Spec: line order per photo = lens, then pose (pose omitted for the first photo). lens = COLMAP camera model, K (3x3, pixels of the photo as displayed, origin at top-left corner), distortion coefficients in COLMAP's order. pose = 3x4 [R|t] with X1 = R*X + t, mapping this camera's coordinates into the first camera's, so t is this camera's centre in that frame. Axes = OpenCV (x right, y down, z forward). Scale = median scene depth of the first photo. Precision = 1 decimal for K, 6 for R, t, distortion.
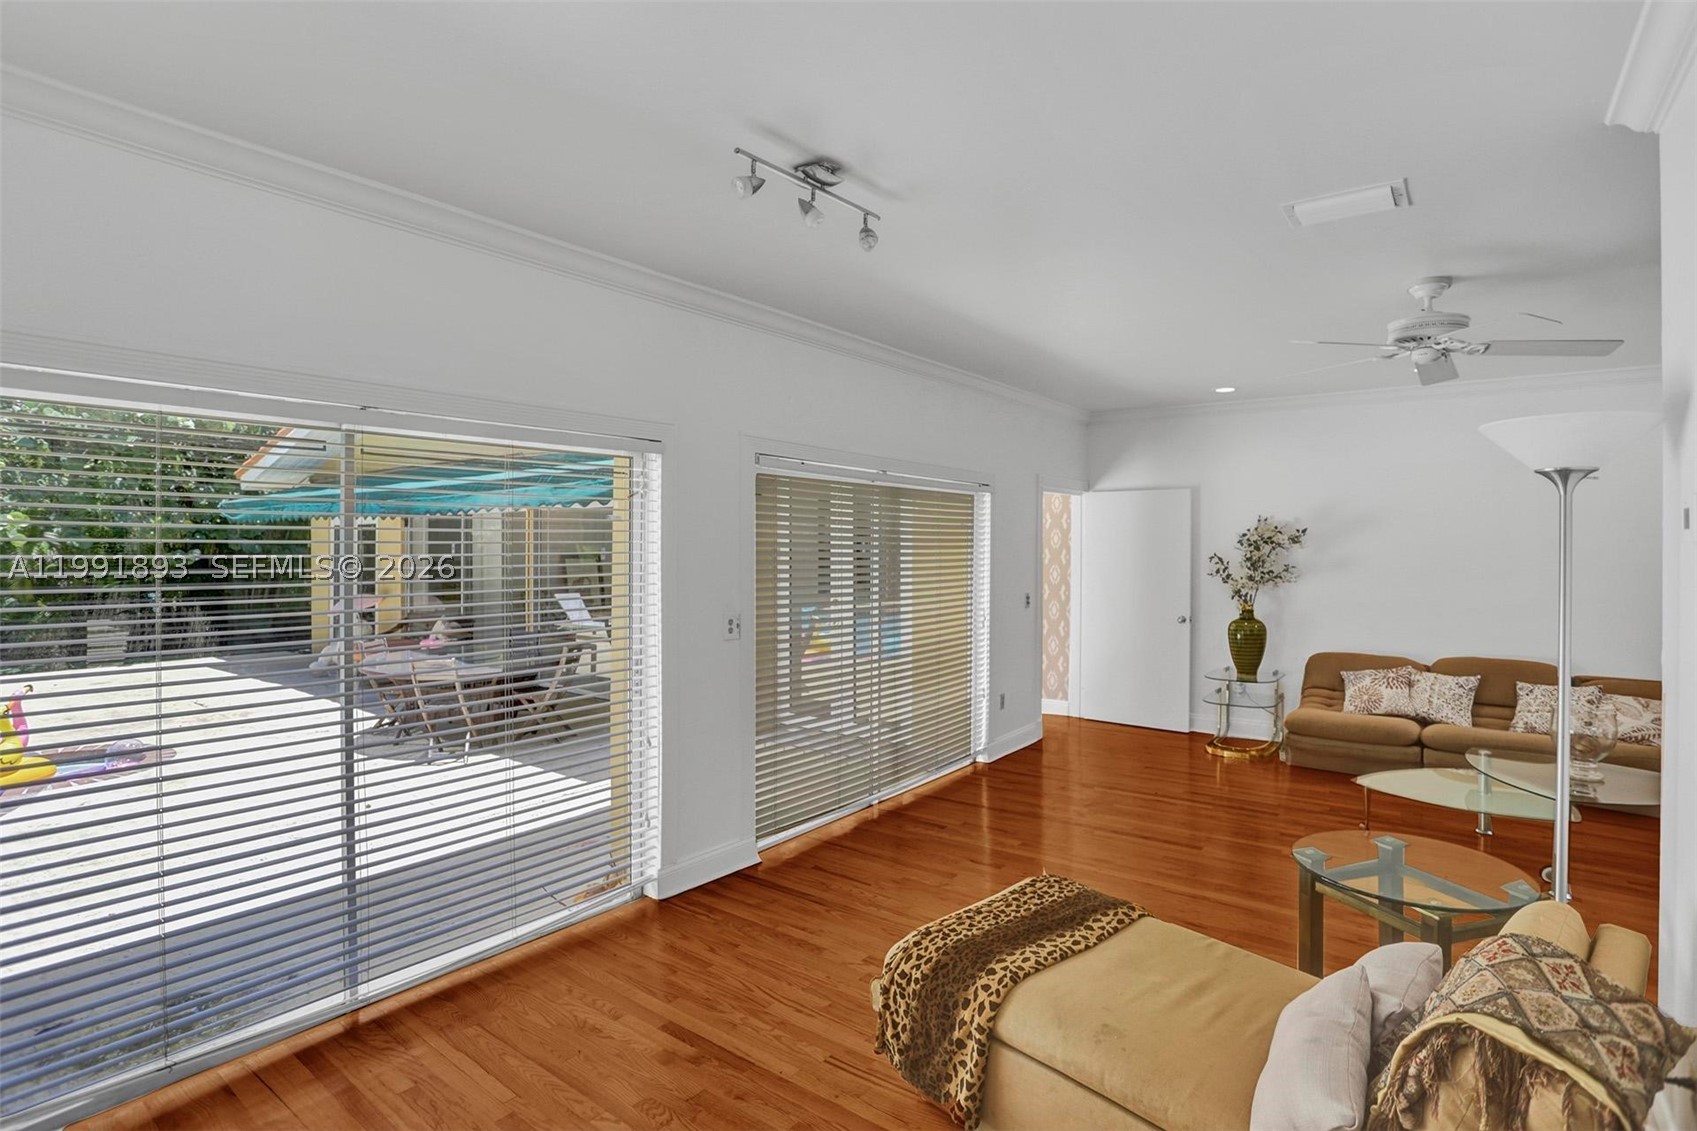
lens RADIAL K [[829.6, 0, 848.5], [0, 829.6, 565.5], [0, 0, 1]] dist [-0.048254, 0.025586]
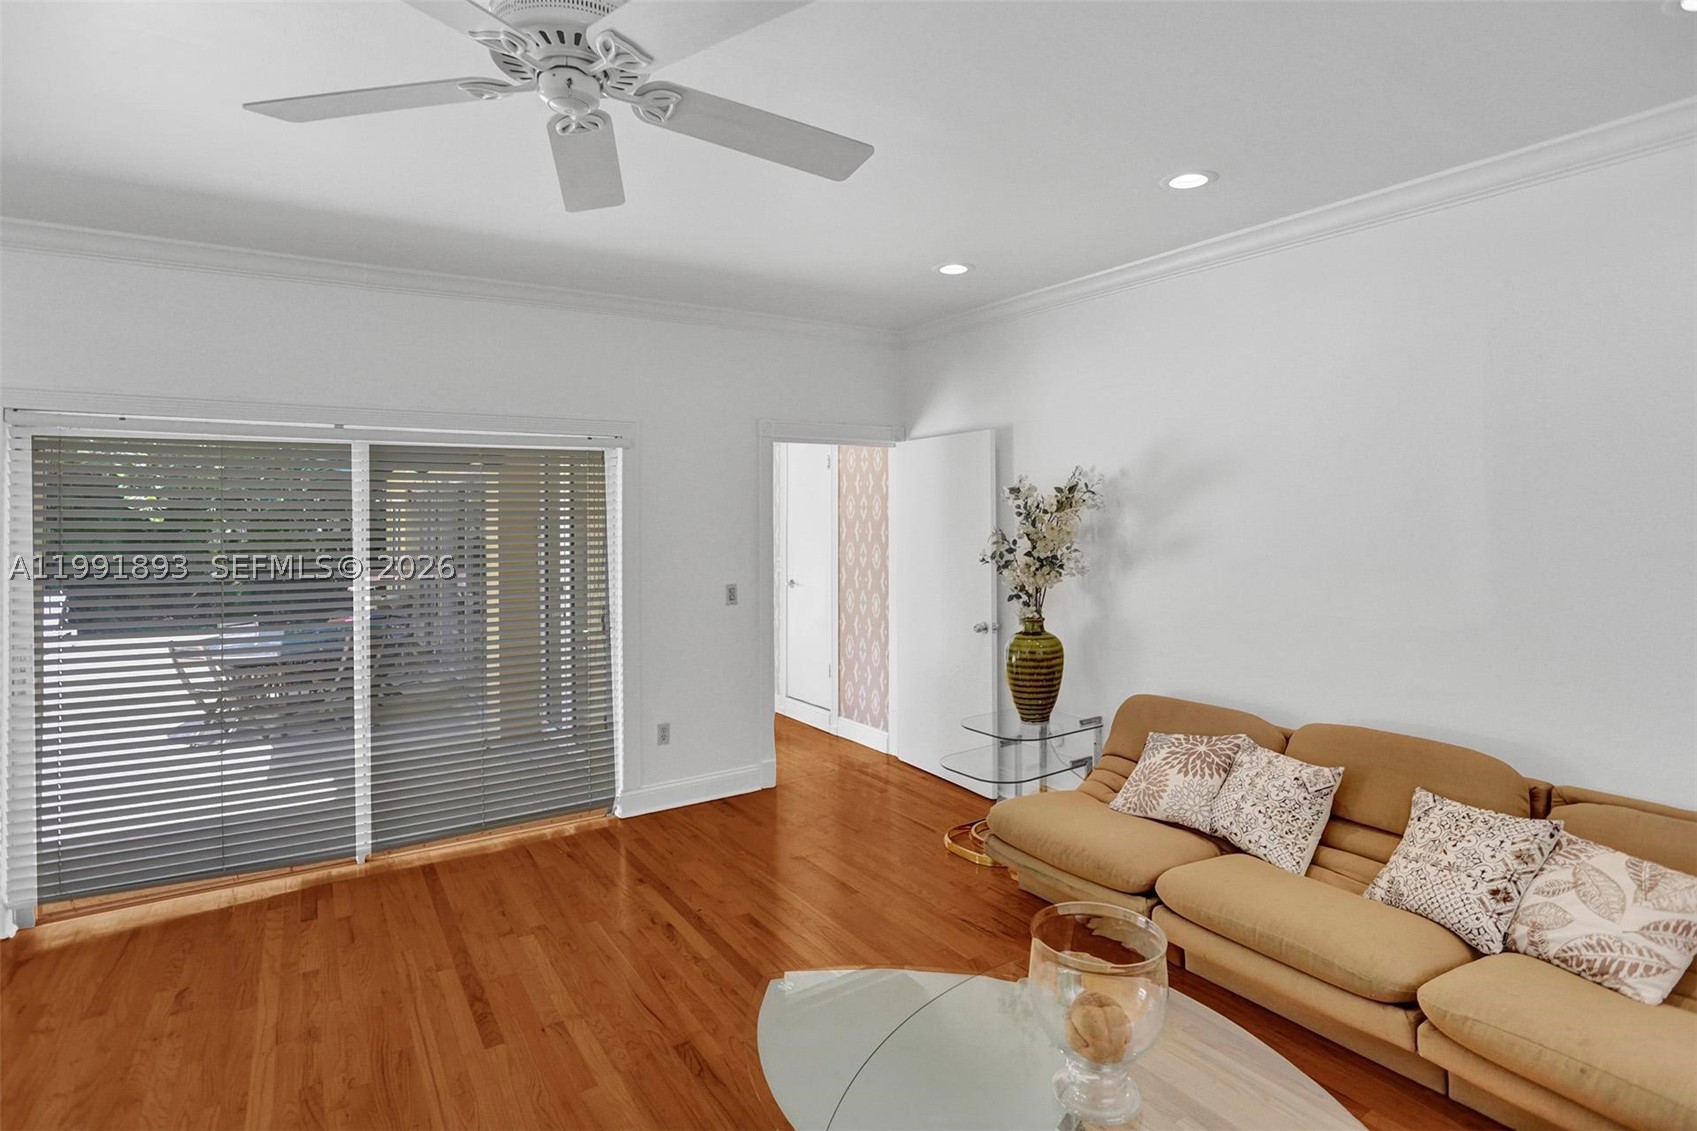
lens RADIAL K [[829.2, 0, 838.9], [0, 829.2, 538.7], [0, 0, 1]] dist [-0.065636, 0.025270]
pose [[0.938798, -0.003073, -0.344455, 0.640013], [0.003203, 0.999995, -0.000192, -0.007324], [0.344454, -0.000924, 0.938803, 0.410836]]
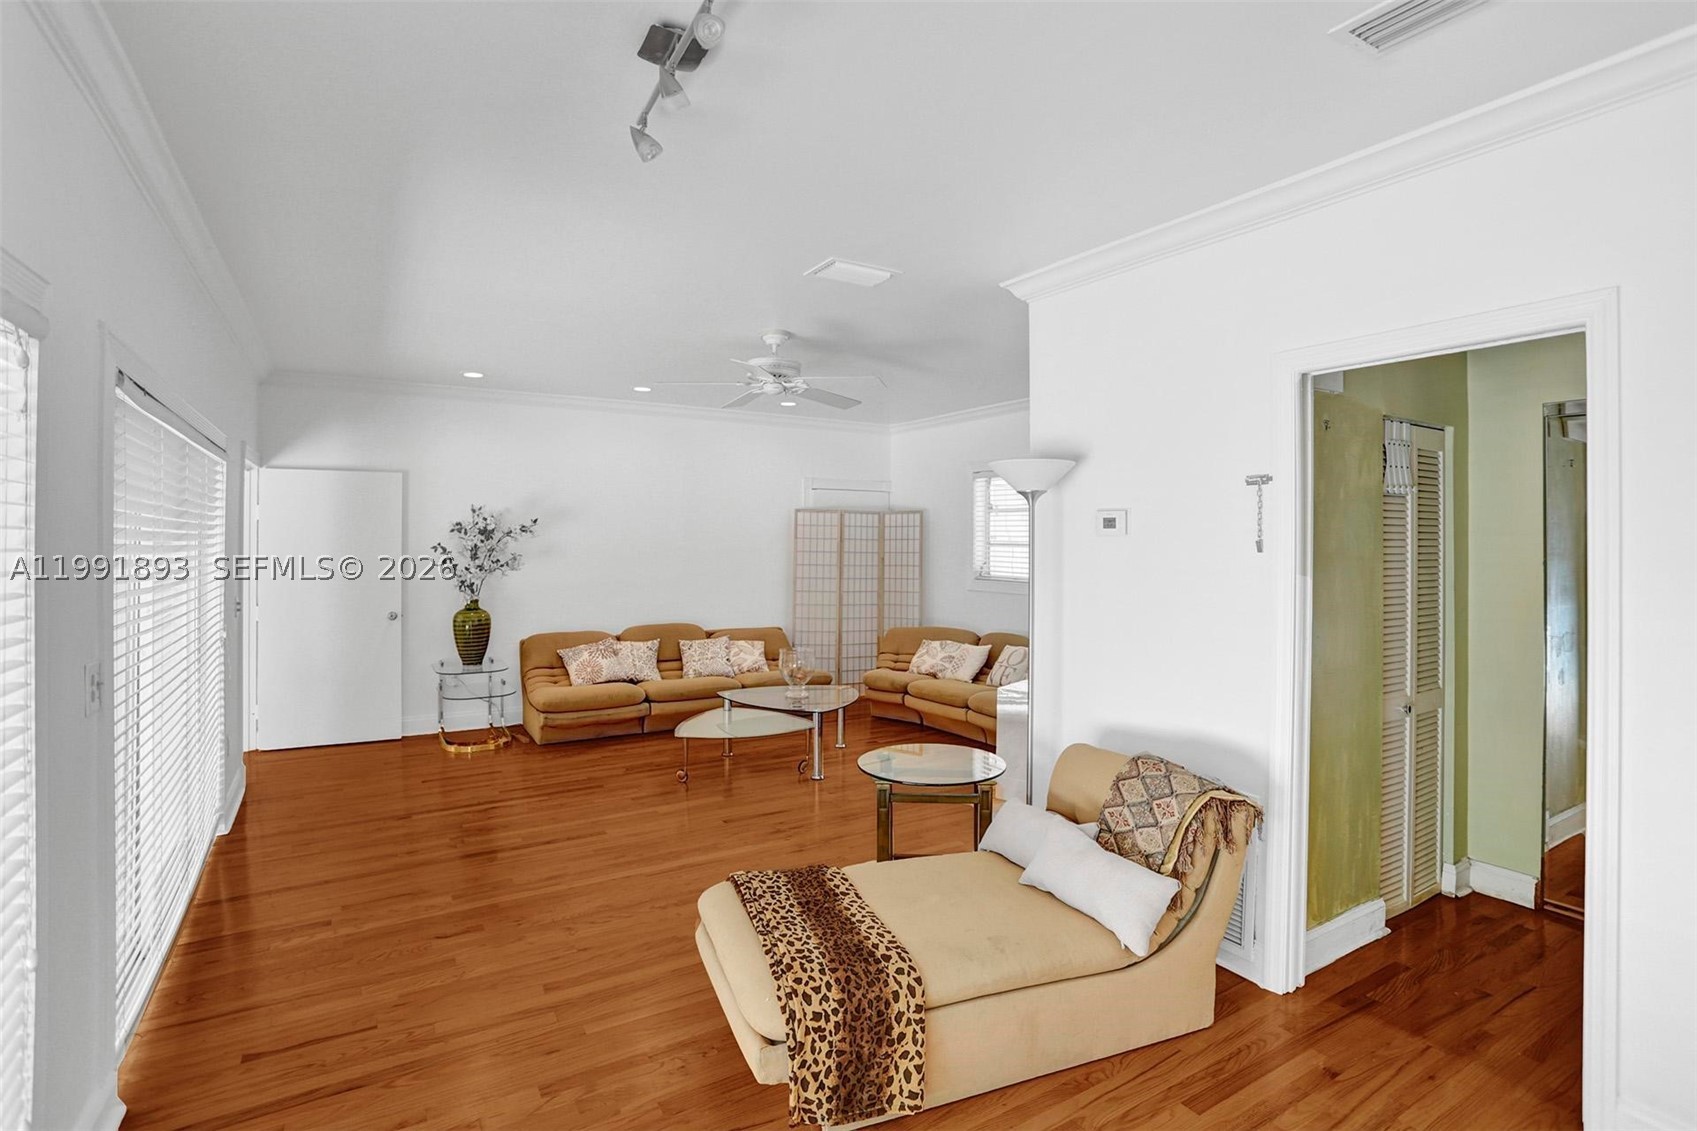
lens RADIAL K [[829.2, 0, 838.9], [0, 829.2, 538.7], [0, 0, 1]] dist [-0.065636, 0.025270]
pose [[0.375093, -0.000393, 0.926987, -0.295626], [0.018270, 0.999809, -0.006969, -0.004965], [-0.926807, 0.019551, 0.375028, 0.254138]]
